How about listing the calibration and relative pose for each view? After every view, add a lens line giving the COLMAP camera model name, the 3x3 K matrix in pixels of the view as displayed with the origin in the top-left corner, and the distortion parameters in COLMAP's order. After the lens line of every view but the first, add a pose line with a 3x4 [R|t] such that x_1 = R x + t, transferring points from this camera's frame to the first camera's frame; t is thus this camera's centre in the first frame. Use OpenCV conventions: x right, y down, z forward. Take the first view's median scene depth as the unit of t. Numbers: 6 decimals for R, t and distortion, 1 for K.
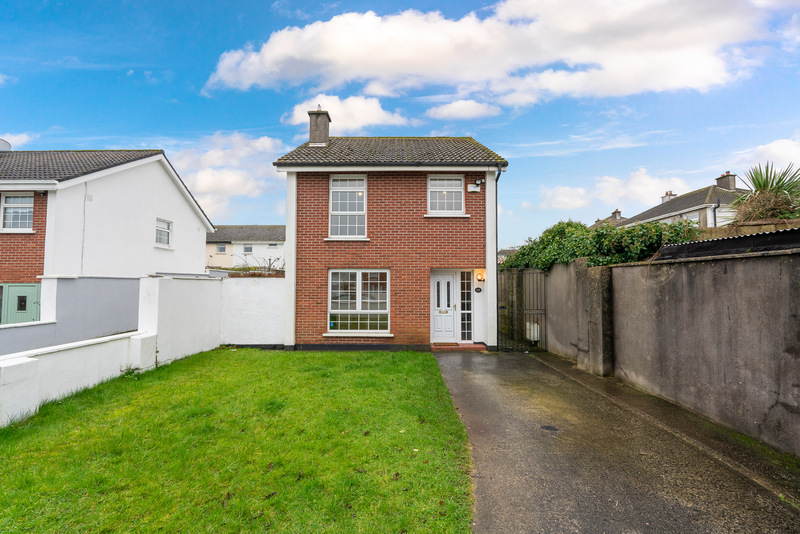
lens RADIAL K [[359.9, 0, 394.8], [0, 359.9, 284.0], [0, 0, 1]] dist [-0.001612, -0.000202]
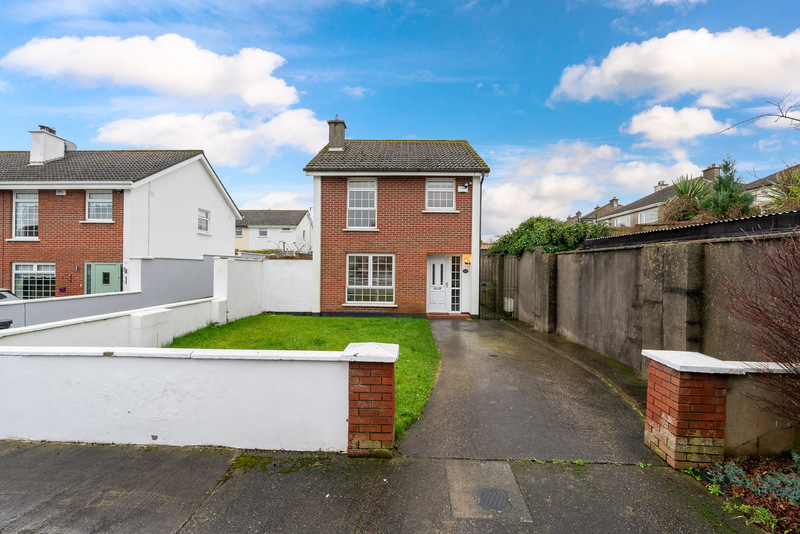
lens RADIAL K [[359.9, 0, 404.4], [0, 359.9, 270.2], [0, 0, 1]] dist [-0.001612, -0.000202]
pose [[0.999927, 0.008351, 0.008758, 0.009039], [-0.008421, 0.999932, 0.008050, 0.005736], [-0.008690, -0.008123, 0.999929, -0.267840]]
